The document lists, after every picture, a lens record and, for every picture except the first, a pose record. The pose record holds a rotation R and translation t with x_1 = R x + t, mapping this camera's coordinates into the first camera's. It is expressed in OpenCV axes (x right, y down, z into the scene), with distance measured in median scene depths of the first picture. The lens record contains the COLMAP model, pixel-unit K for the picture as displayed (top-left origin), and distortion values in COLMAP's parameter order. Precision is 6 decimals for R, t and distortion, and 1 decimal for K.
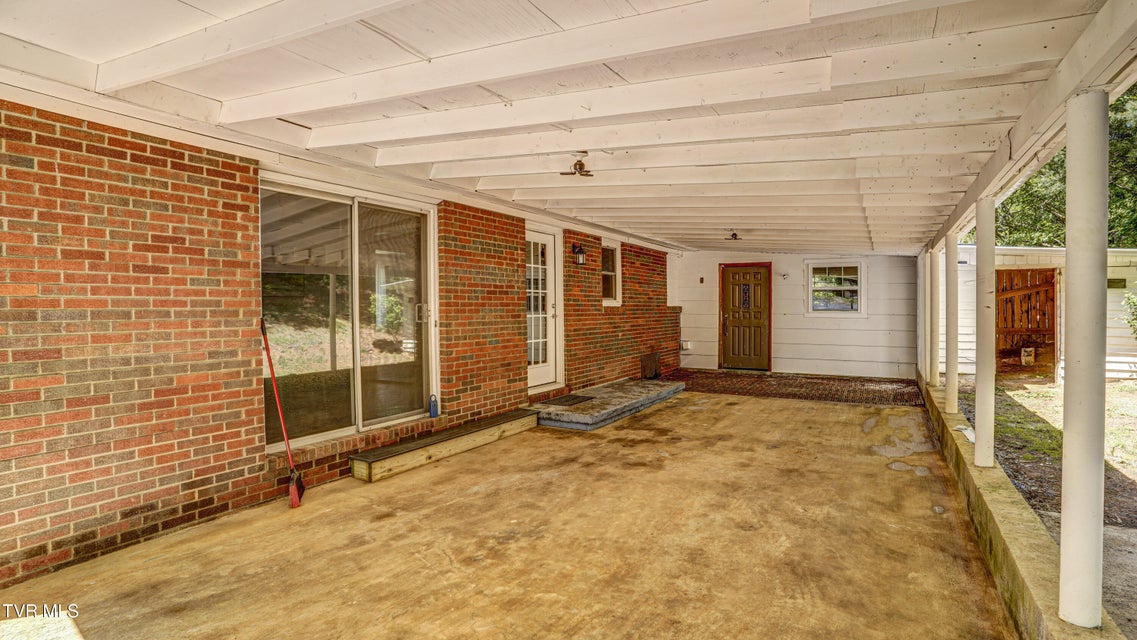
lens RADIAL K [[581.8, 0, 568.5], [0, 581.8, 320.0], [0, 0, 1]] dist [-0.028741, 0.000693]
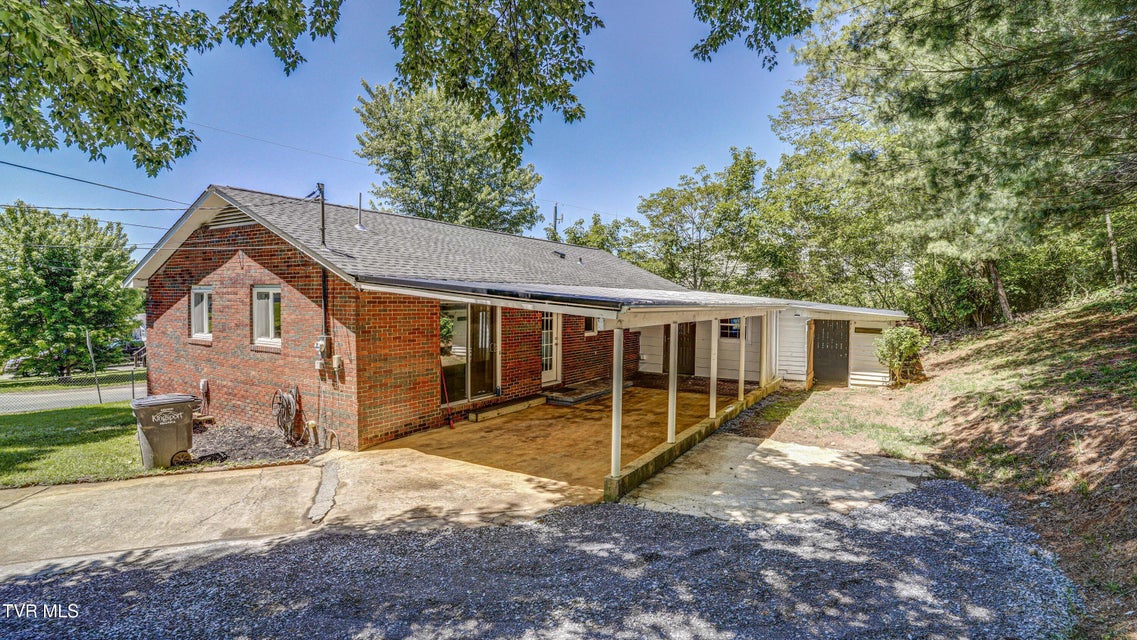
lens RADIAL K [[581.8, 0, 568.5], [0, 581.8, 320.0], [0, 0, 1]] dist [-0.028741, 0.000693]
pose [[0.999695, 0.019907, -0.014629, 0.055307], [-0.019696, 0.999703, 0.014379, -0.158560], [0.014911, -0.014087, 0.999790, -1.195283]]
